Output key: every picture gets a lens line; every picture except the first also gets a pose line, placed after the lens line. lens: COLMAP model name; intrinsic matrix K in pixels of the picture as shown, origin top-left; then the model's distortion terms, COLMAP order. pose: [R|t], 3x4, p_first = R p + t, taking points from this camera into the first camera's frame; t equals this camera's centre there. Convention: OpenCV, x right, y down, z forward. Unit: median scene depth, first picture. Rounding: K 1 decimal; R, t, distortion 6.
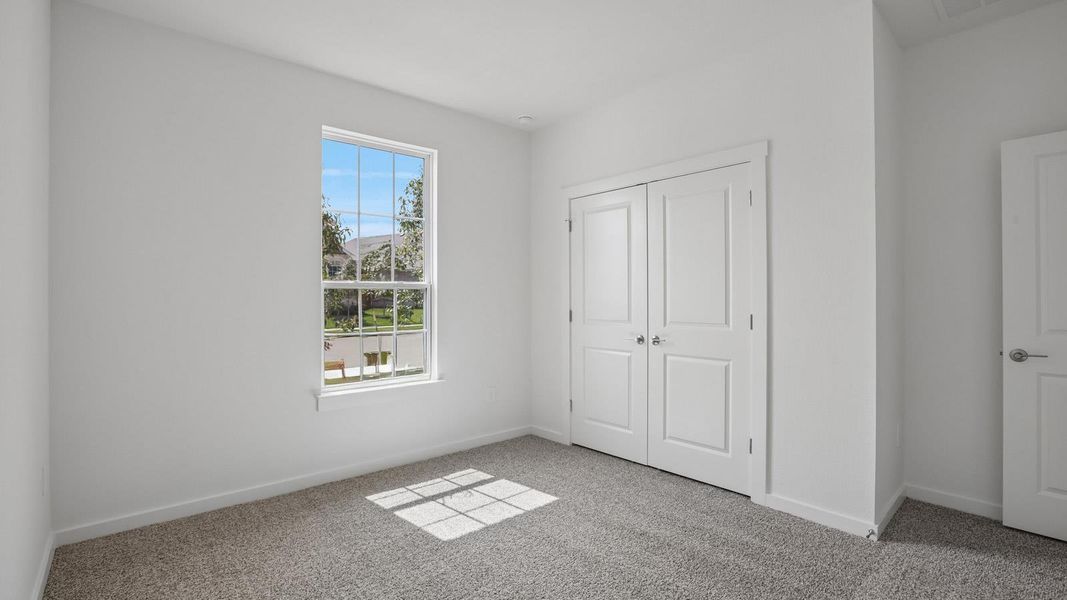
lens RADIAL K [[503.5, 0, 535.7], [0, 503.5, 316.1], [0, 0, 1]] dist [-0.063759, 0.046915]
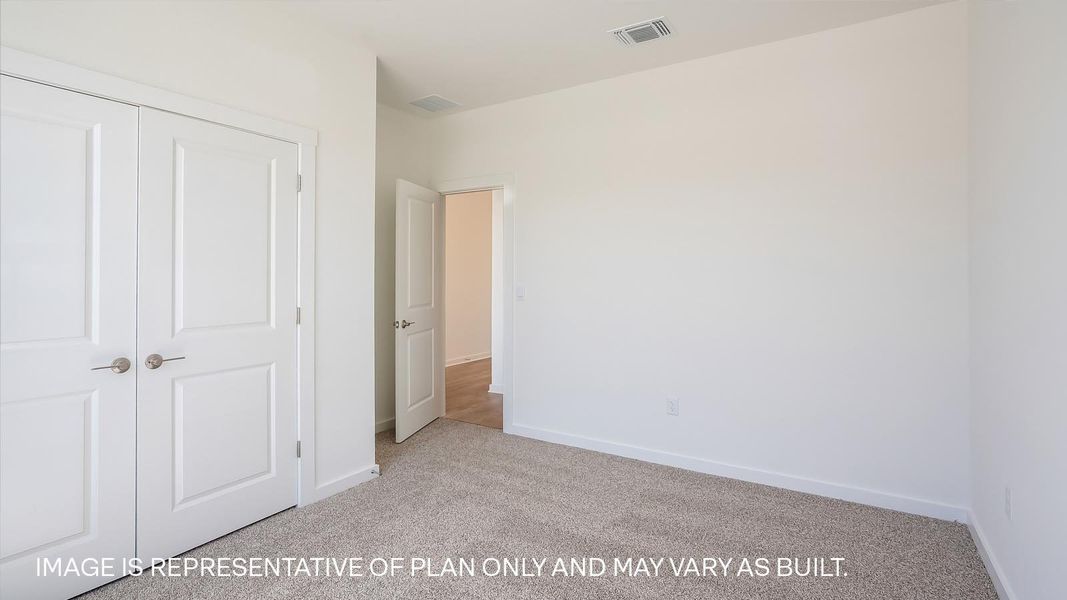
lens RADIAL K [[503.5, 0, 535.7], [0, 503.5, 316.1], [0, 0, 1]] dist [-0.063759, 0.046915]
pose [[-0.300769, -0.039703, 0.952870, -0.494553], [0.067768, 0.995718, 0.062879, -0.014564], [-0.951286, 0.083486, -0.296791, 0.720150]]
